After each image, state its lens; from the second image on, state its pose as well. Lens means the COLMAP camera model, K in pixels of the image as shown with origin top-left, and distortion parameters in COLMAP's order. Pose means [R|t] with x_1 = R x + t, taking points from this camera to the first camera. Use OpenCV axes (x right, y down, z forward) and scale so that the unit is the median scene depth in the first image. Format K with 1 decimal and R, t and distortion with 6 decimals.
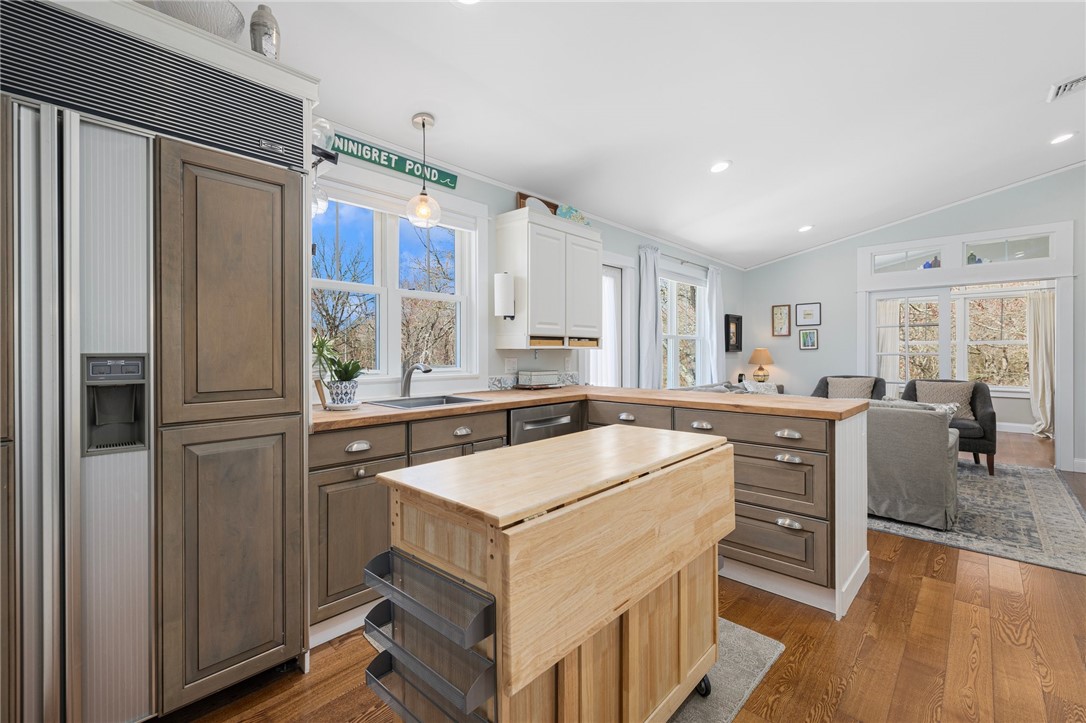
lens RADIAL K [[470.2, 0, 541.0], [0, 470.2, 355.4], [0, 0, 1]] dist [-0.007405, 0.000543]
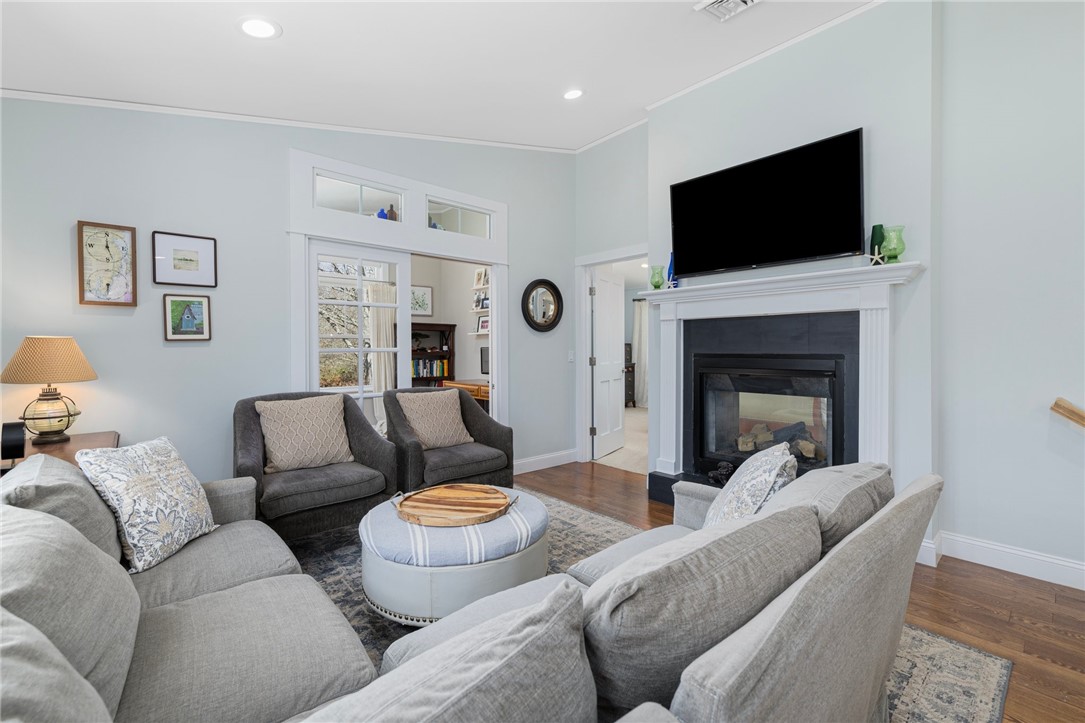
lens RADIAL K [[469.7, 0, 542.0], [0, 469.7, 353.4], [0, 0, 1]] dist [-0.007405, 0.000543]
pose [[0.069342, -0.012487, 0.997515, 0.157849], [0.008681, 0.999891, 0.011913, -0.003564], [-0.997555, 0.007834, 0.069443, 0.632470]]
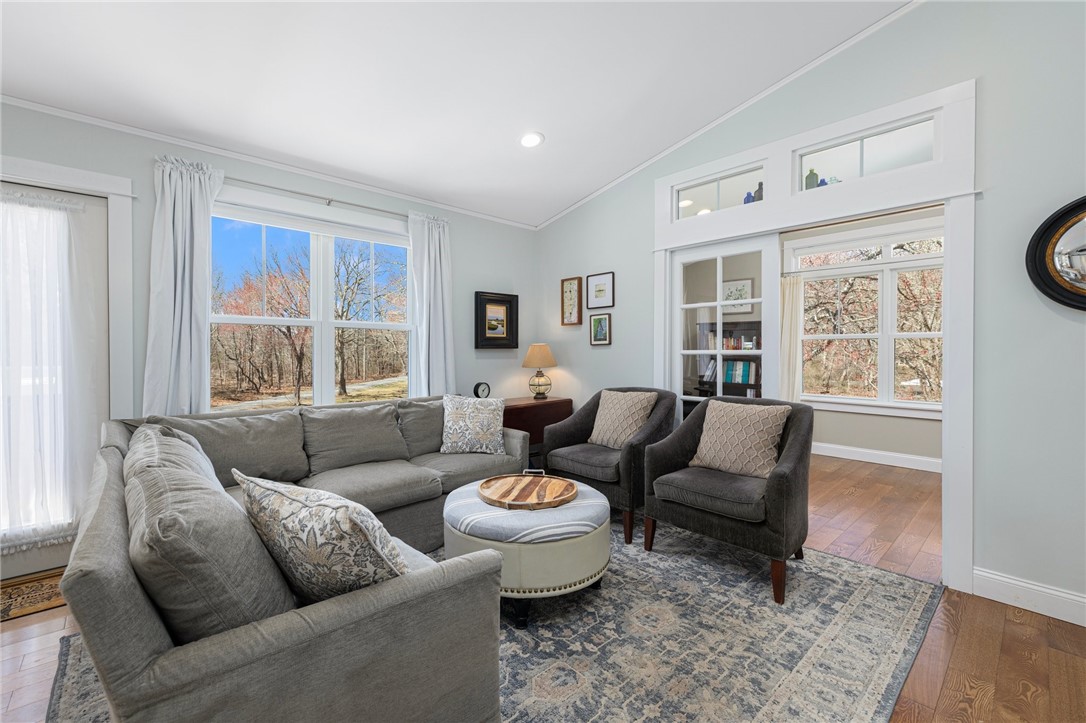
lens RADIAL K [[470.2, 0, 544.5], [0, 470.2, 360.9], [0, 0, 1]] dist [-0.007405, 0.000543]
pose [[0.997287, 0.005088, -0.073439, 0.533845], [-0.004256, 0.999925, 0.011476, 0.001605], [0.073492, -0.011133, 0.997234, 0.346128]]
